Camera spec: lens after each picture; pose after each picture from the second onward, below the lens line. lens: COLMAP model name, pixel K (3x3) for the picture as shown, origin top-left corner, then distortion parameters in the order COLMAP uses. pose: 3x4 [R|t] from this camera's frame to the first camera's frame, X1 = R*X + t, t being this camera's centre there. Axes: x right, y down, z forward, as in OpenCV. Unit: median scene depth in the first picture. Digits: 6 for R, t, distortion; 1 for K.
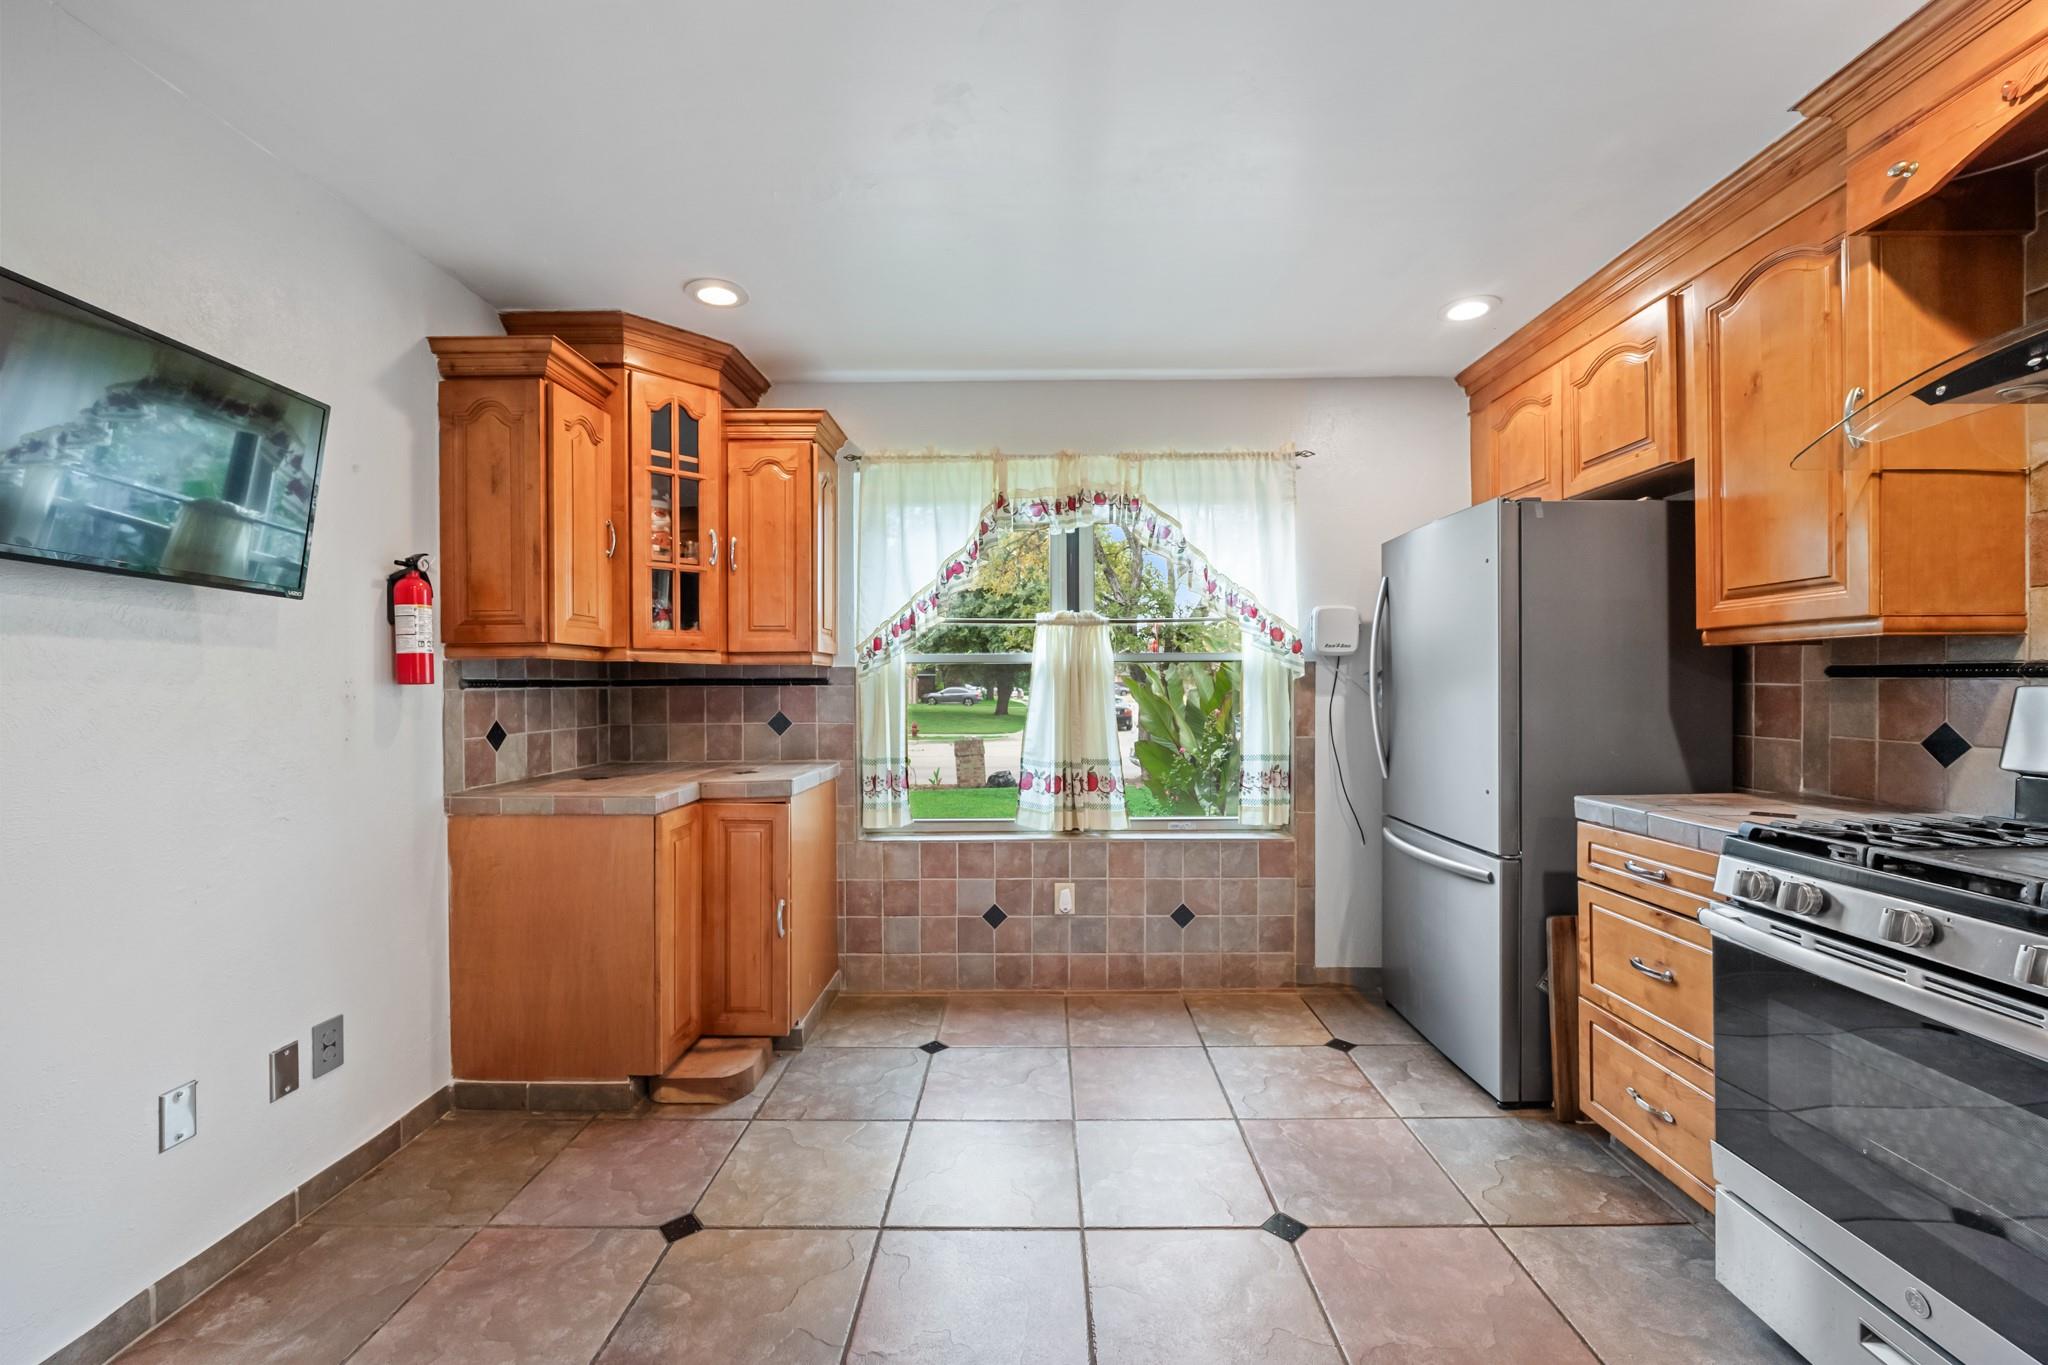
lens RADIAL K [[821.4, 0, 1063.9], [0, 821.4, 685.9], [0, 0, 1]] dist [-0.004155, 0.001341]
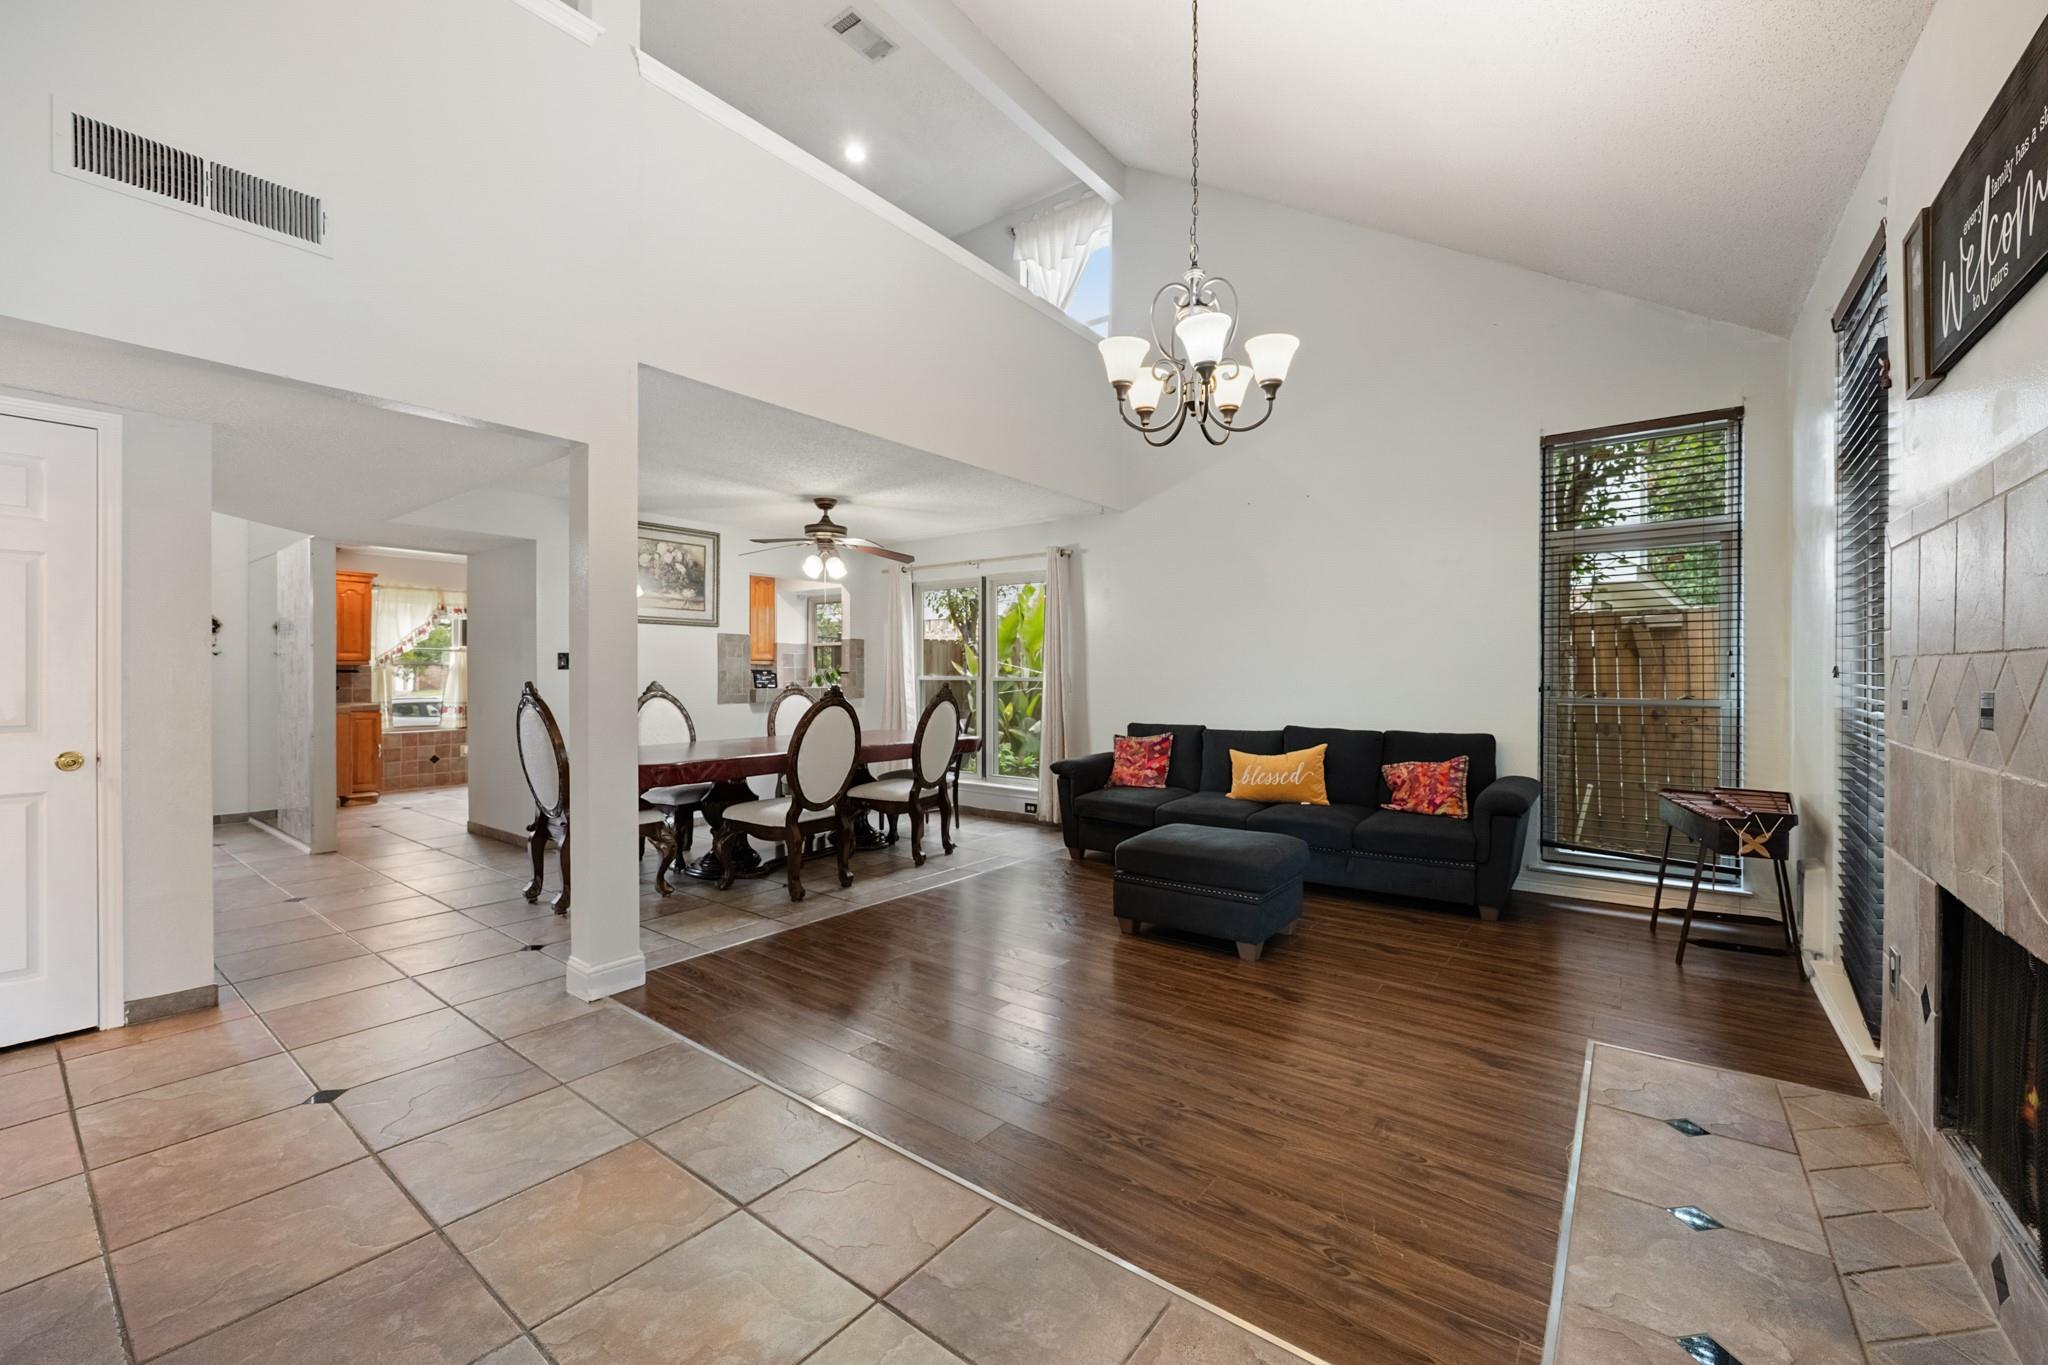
lens RADIAL K [[821.4, 0, 1033.4], [0, 821.4, 676.7], [0, 0, 1]] dist [-0.004155, 0.001341]
pose [[0.611768, 0.003285, 0.791031, -1.188006], [-0.000600, 0.999993, -0.003689, 0.022155], [-0.791037, 0.001782, 0.611766, -2.584546]]
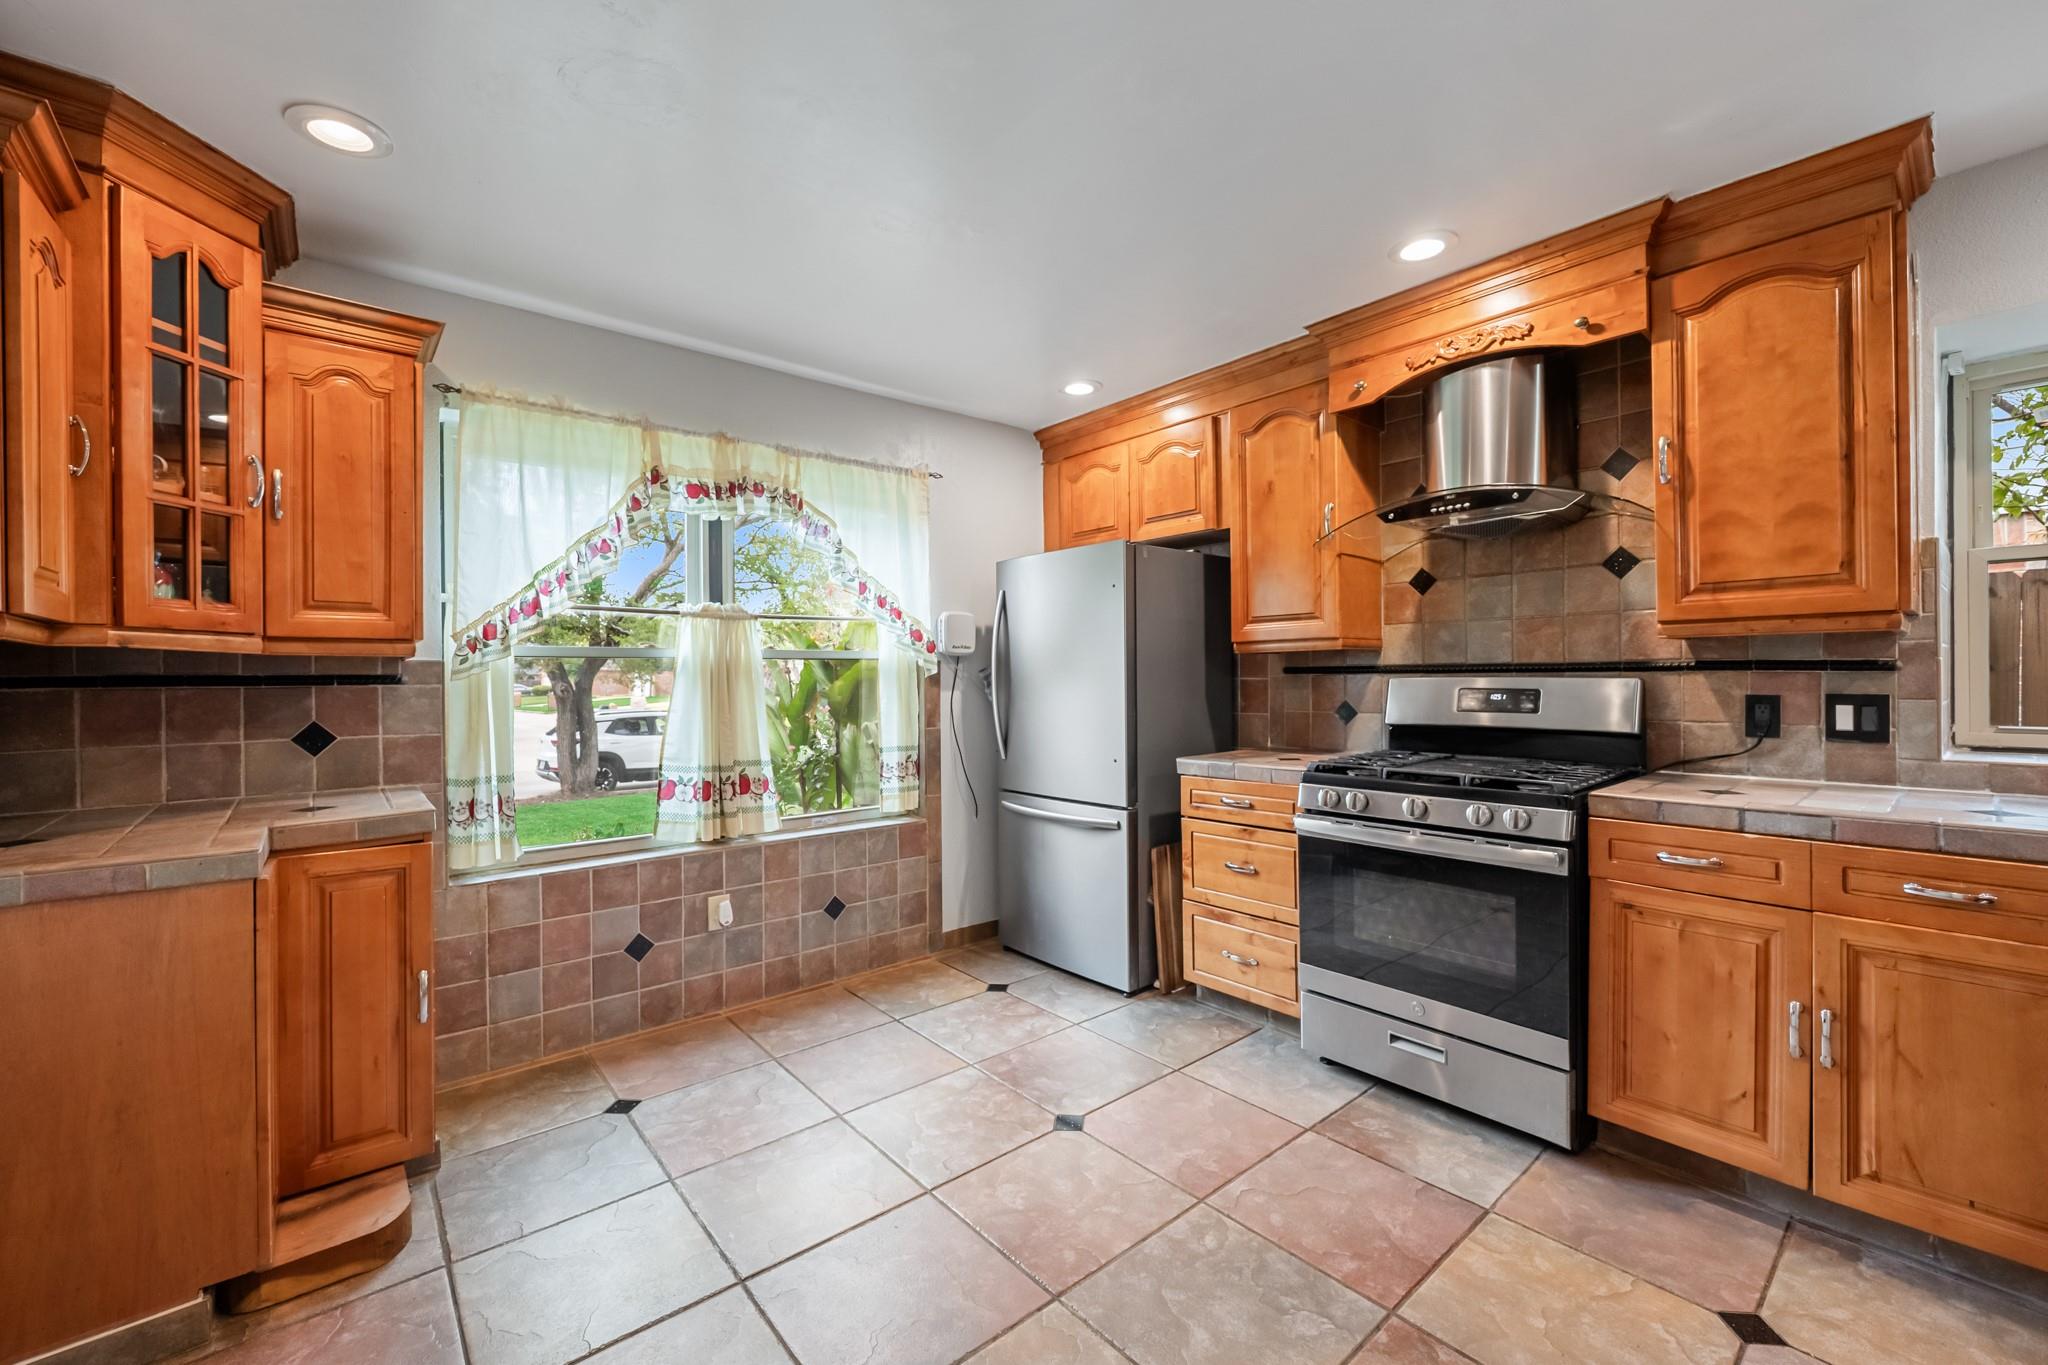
lens RADIAL K [[821.4, 0, 1042.5], [0, 821.4, 680.0], [0, 0, 1]] dist [-0.004155, 0.001341]
pose [[0.758961, -0.003478, 0.651127, -0.382890], [0.007896, 0.999961, -0.003863, 0.003019], [-0.651088, 0.008073, 0.758959, 0.064182]]
